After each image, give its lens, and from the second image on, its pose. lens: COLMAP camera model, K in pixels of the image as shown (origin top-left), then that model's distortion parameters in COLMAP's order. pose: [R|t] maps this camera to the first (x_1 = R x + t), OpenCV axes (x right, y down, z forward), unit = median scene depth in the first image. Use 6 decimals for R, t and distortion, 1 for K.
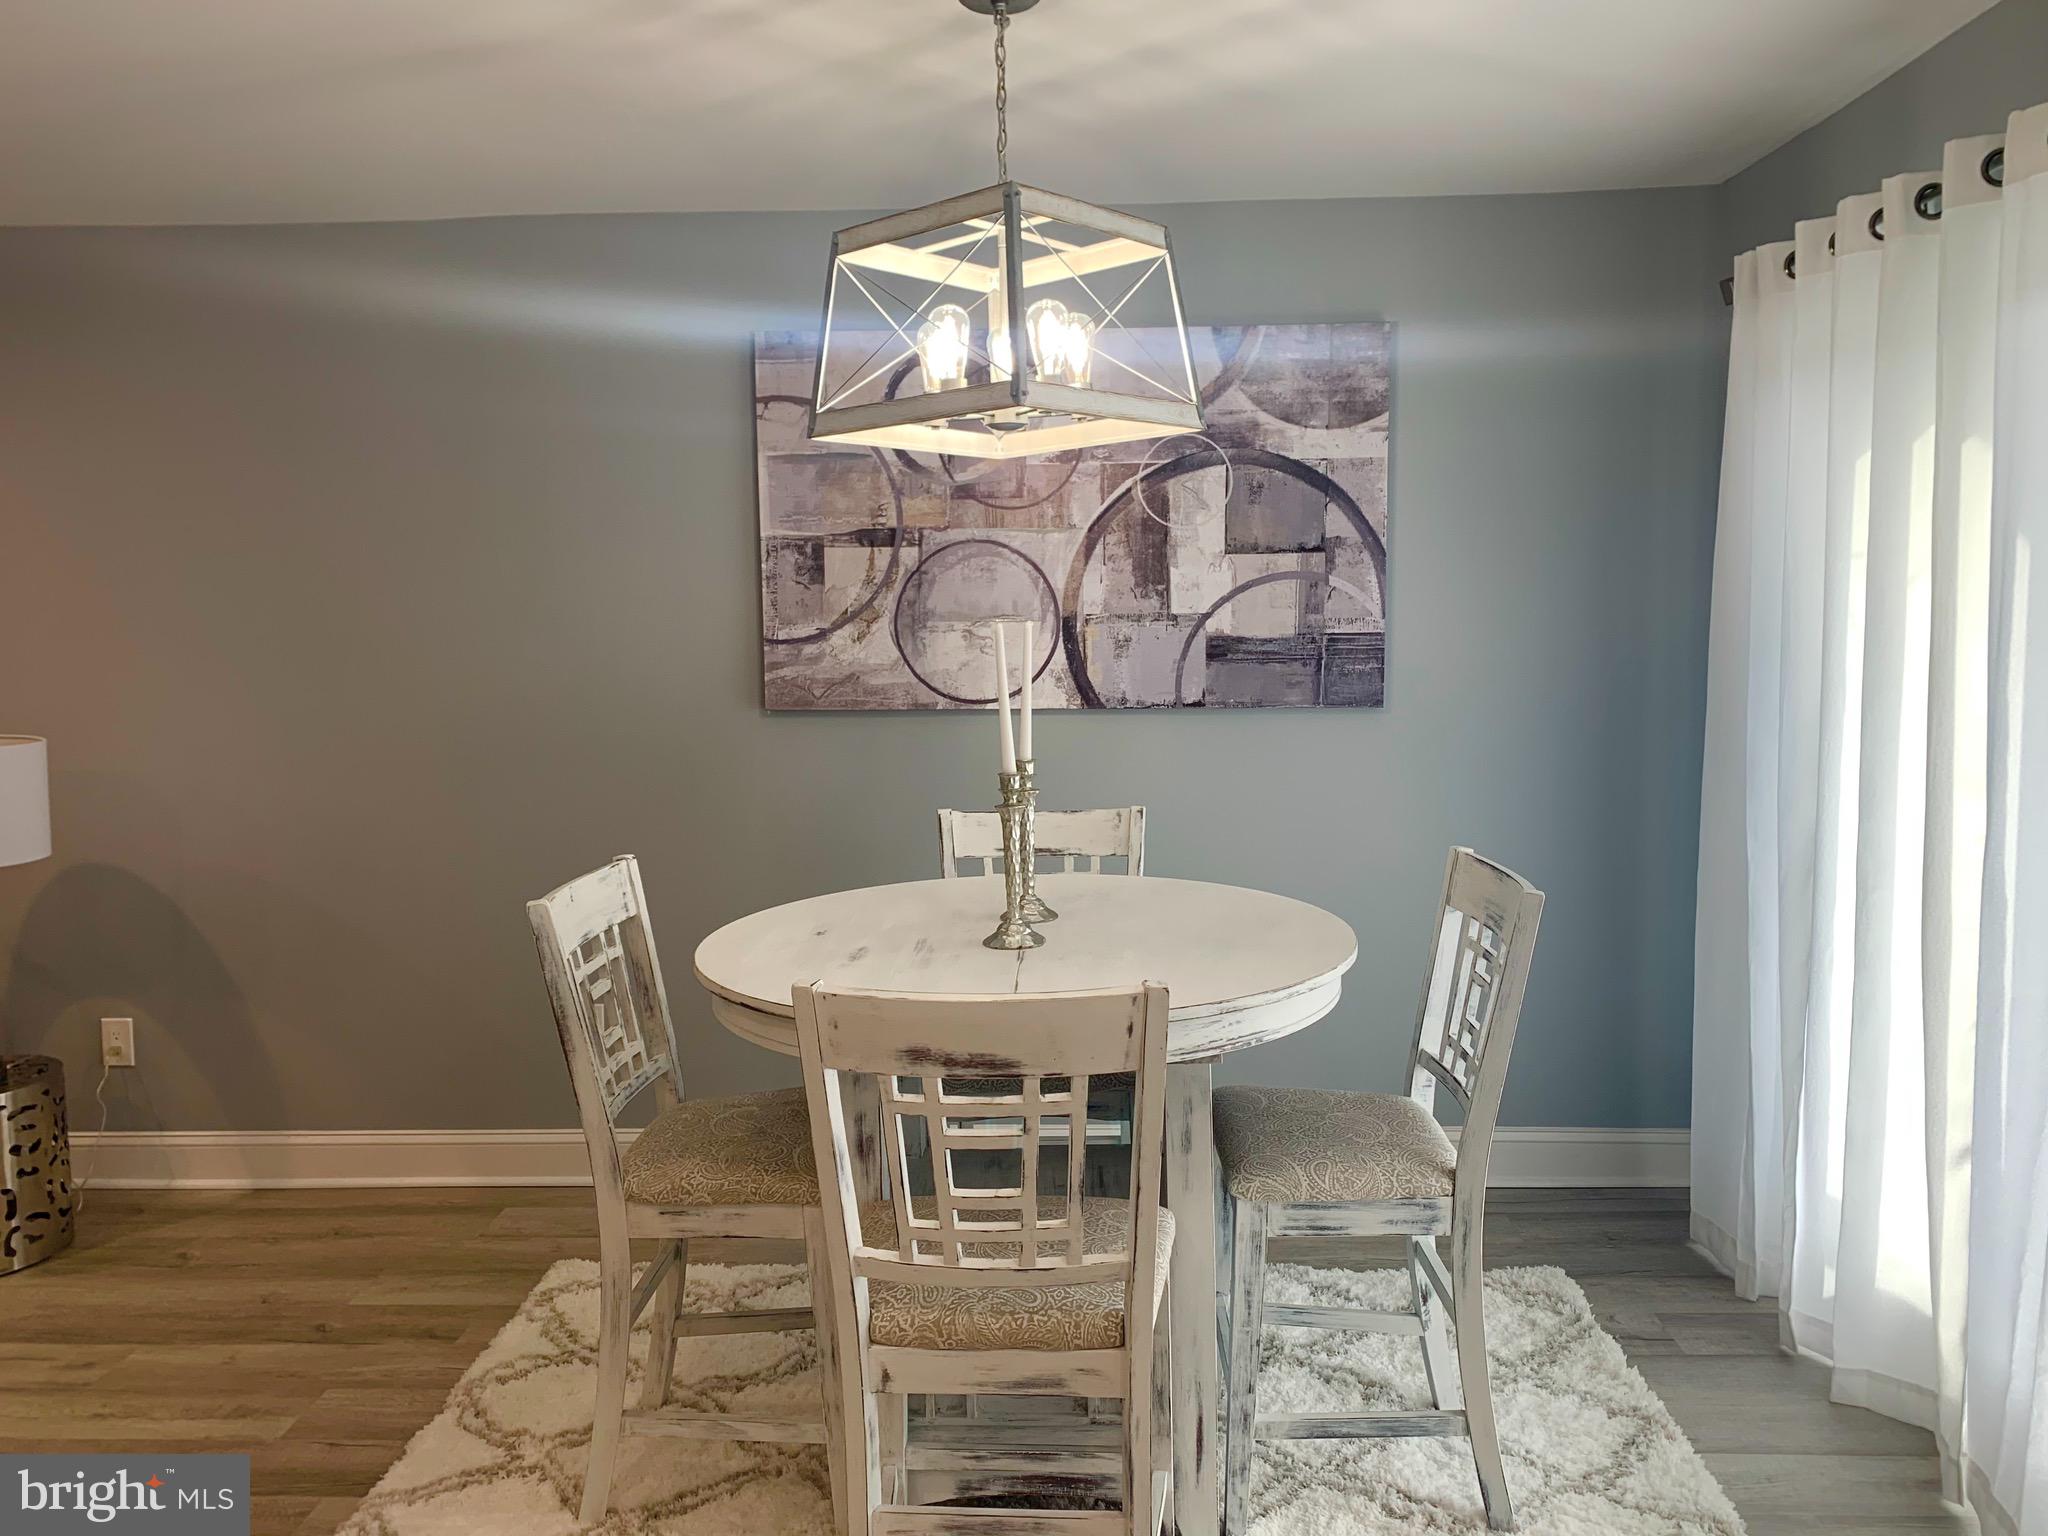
lens RADIAL K [[1584.3, 0, 1024.0], [0, 1584.3, 768.0], [0, 0, 1]] dist [0.051668, -0.001457]
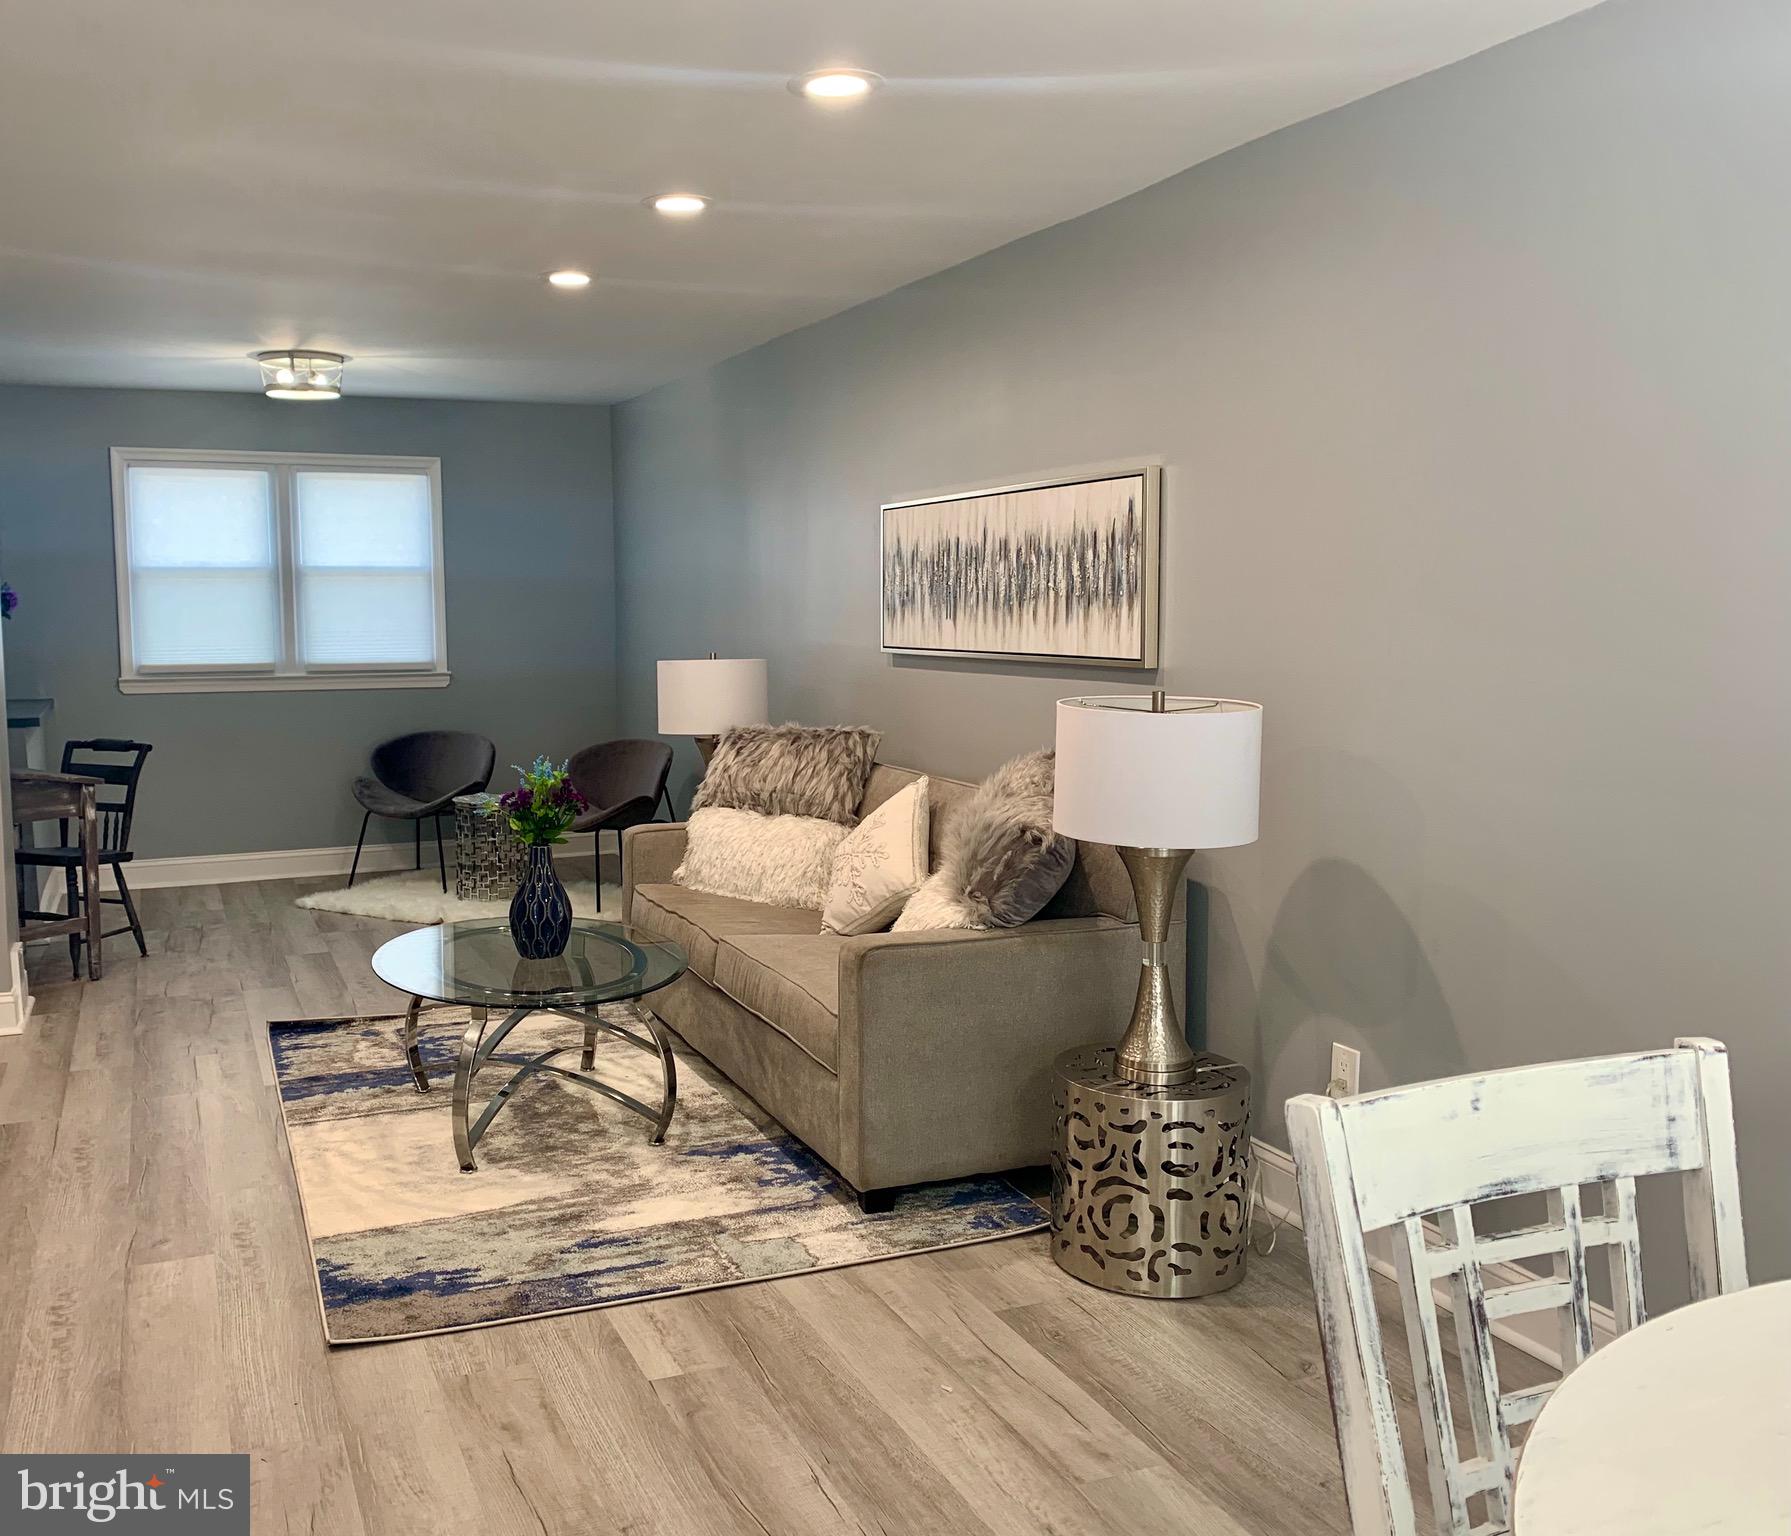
lens RADIAL K [[1572.3, 0, 769.8], [0, 1572.3, 764.5], [0, 0, 1]] dist [0.013970, 0.003167]
pose [[0.400593, 0.109447, -0.909696, 0.047589], [-0.086873, 0.992904, 0.081203, -0.031782], [0.912128, 0.046499, 0.407258, 0.406504]]
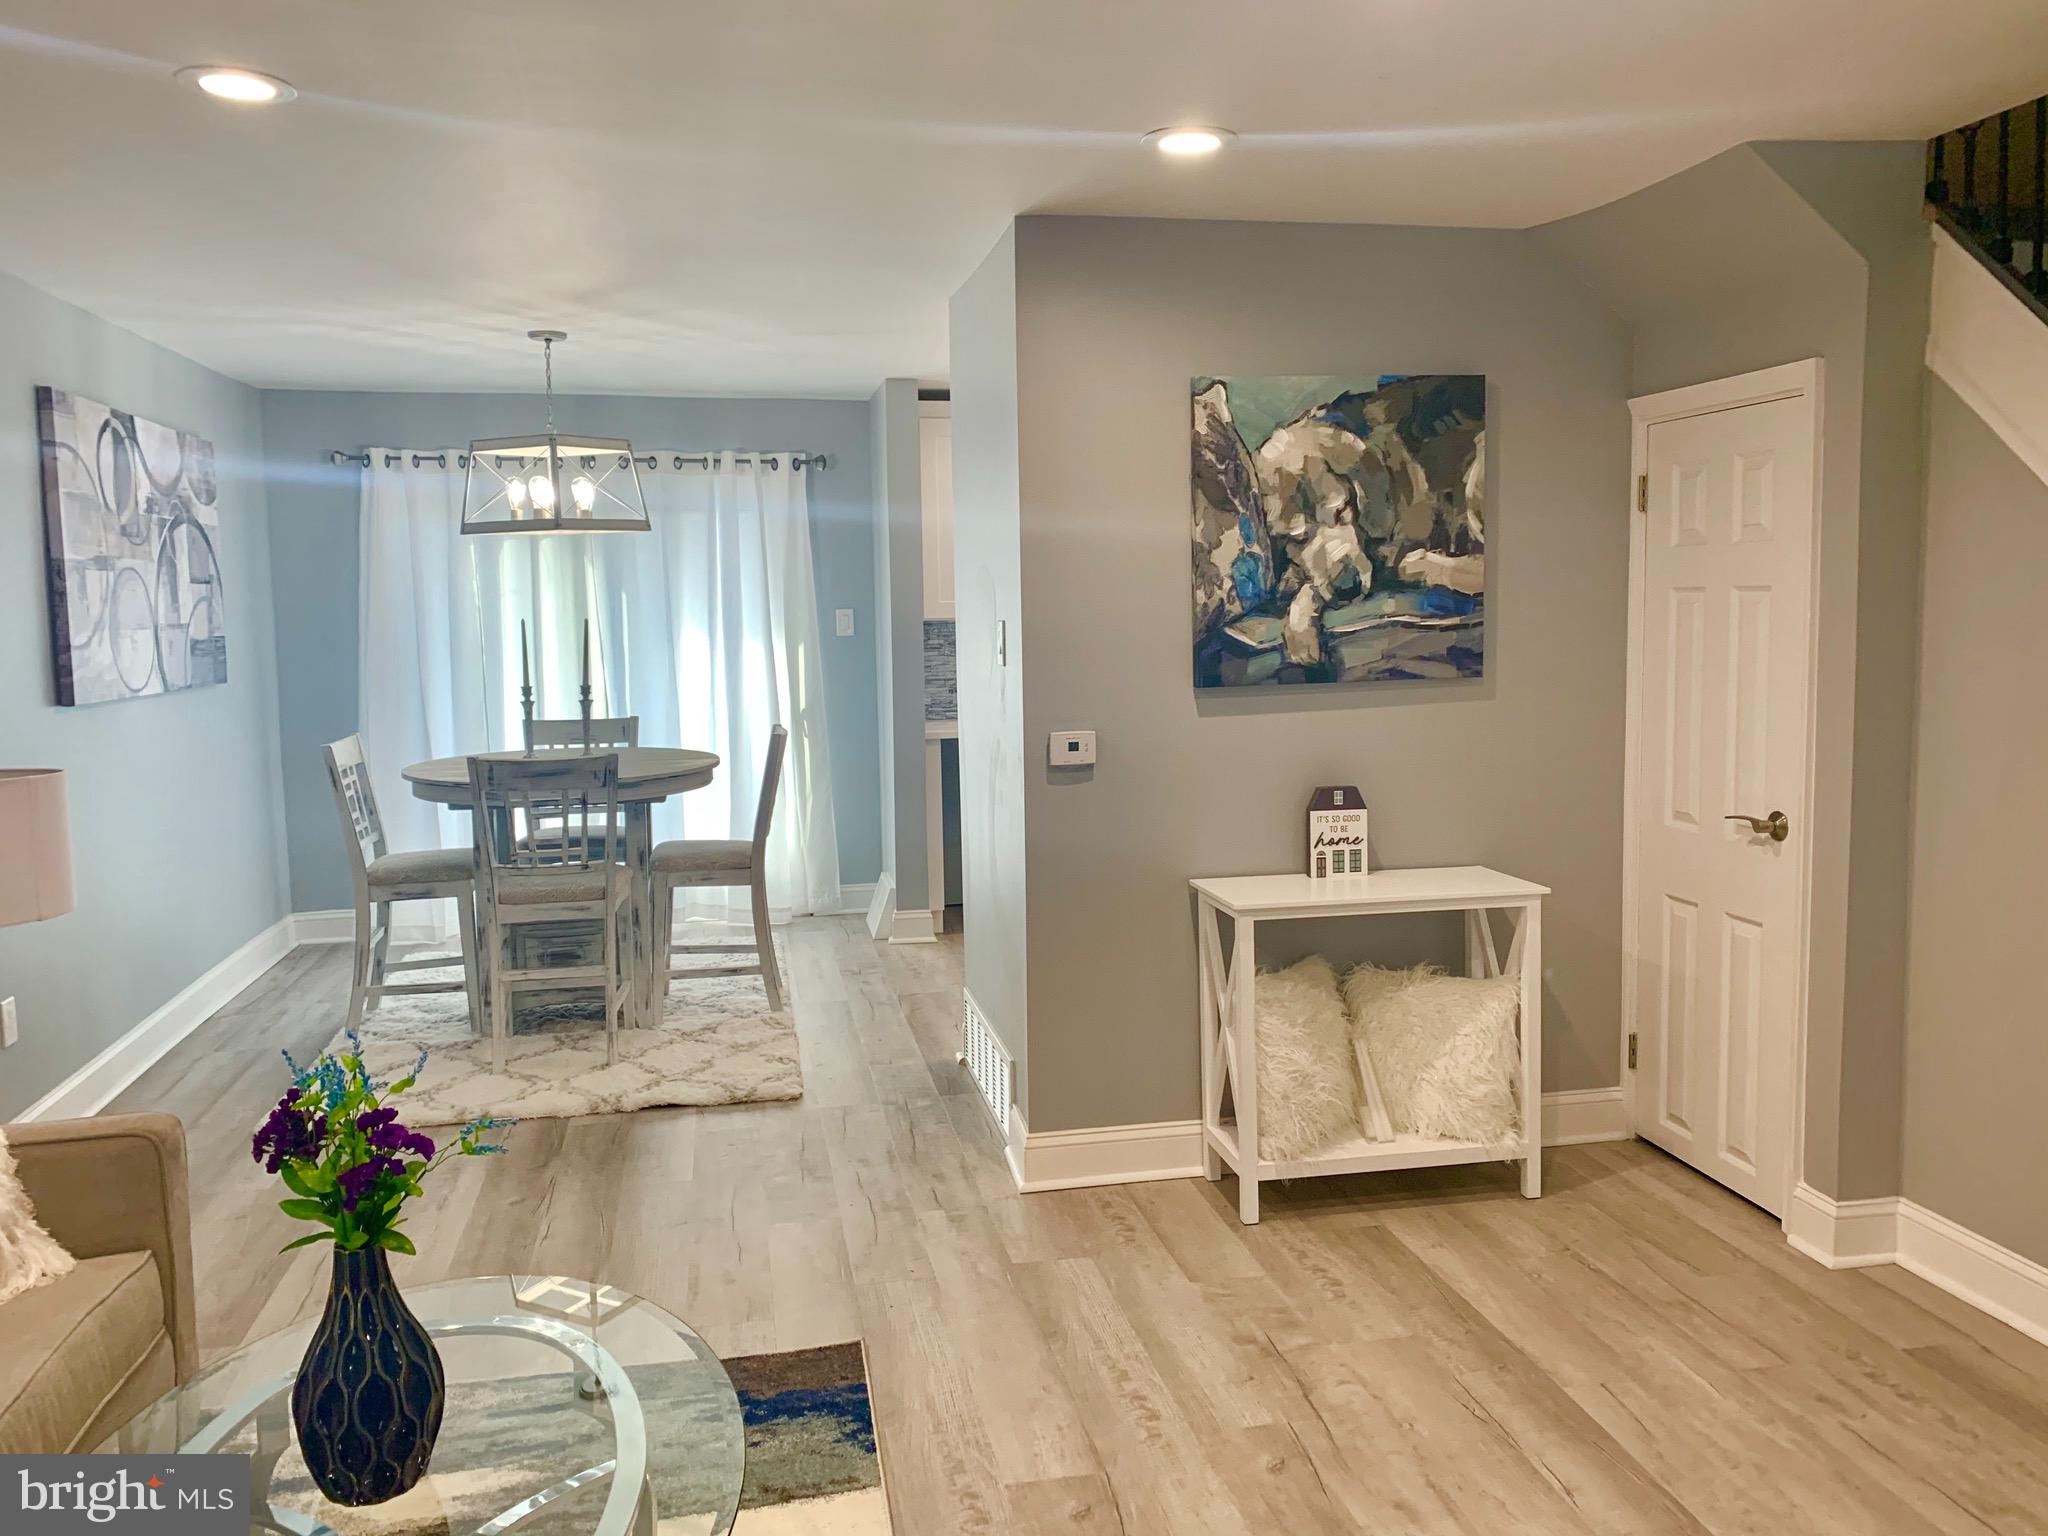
lens RADIAL K [[1559.2, 0, 1029.6], [0, 1559.2, 745.2], [0, 0, 1]] dist [0.093677, -0.166943]
pose [[-0.236234, -0.073745, 0.968894, -1.487043], [0.113133, 0.988247, 0.102803, -0.048446], [-0.965088, 0.133900, -0.225115, 0.595128]]
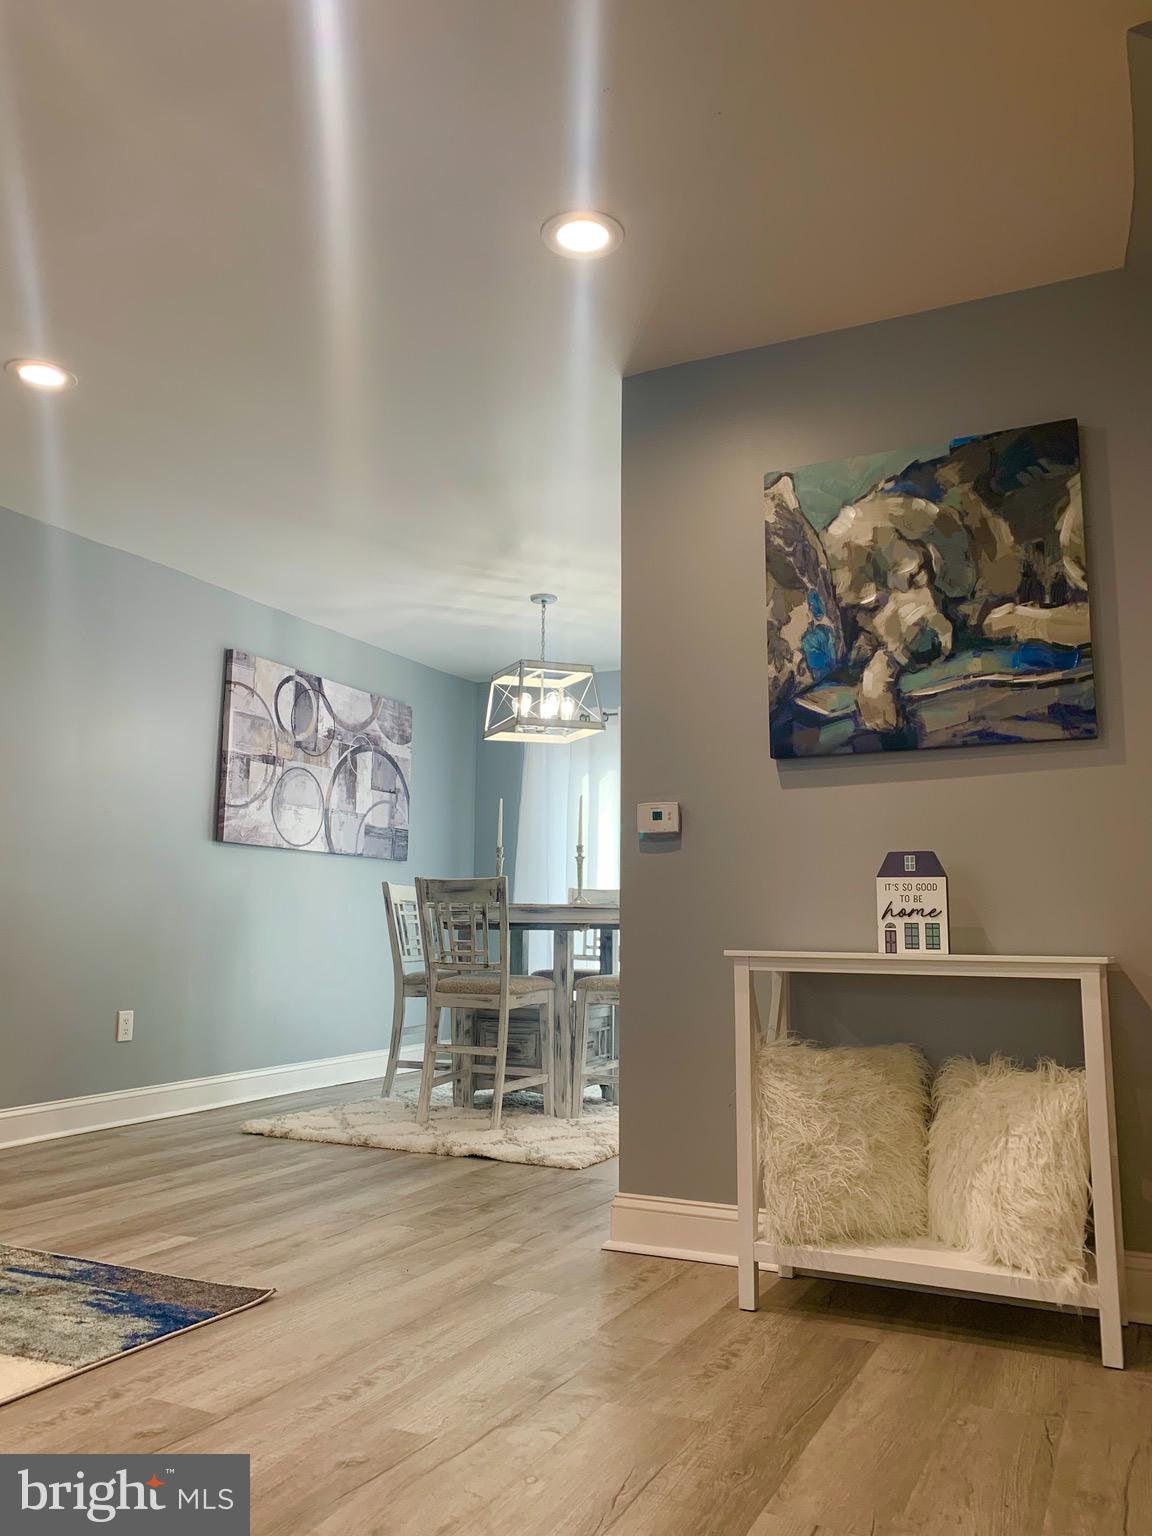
lens RADIAL K [[1175.7, 0, 576.0], [0, 1175.7, 768.0], [0, 0, 1]] dist [0.009482, 0.000072]
pose [[0.401033, 0.142639, 0.904891, -1.287614], [0.075272, 0.979332, -0.187733, 0.174422], [-0.912966, 0.143400, 0.382007, 0.078232]]
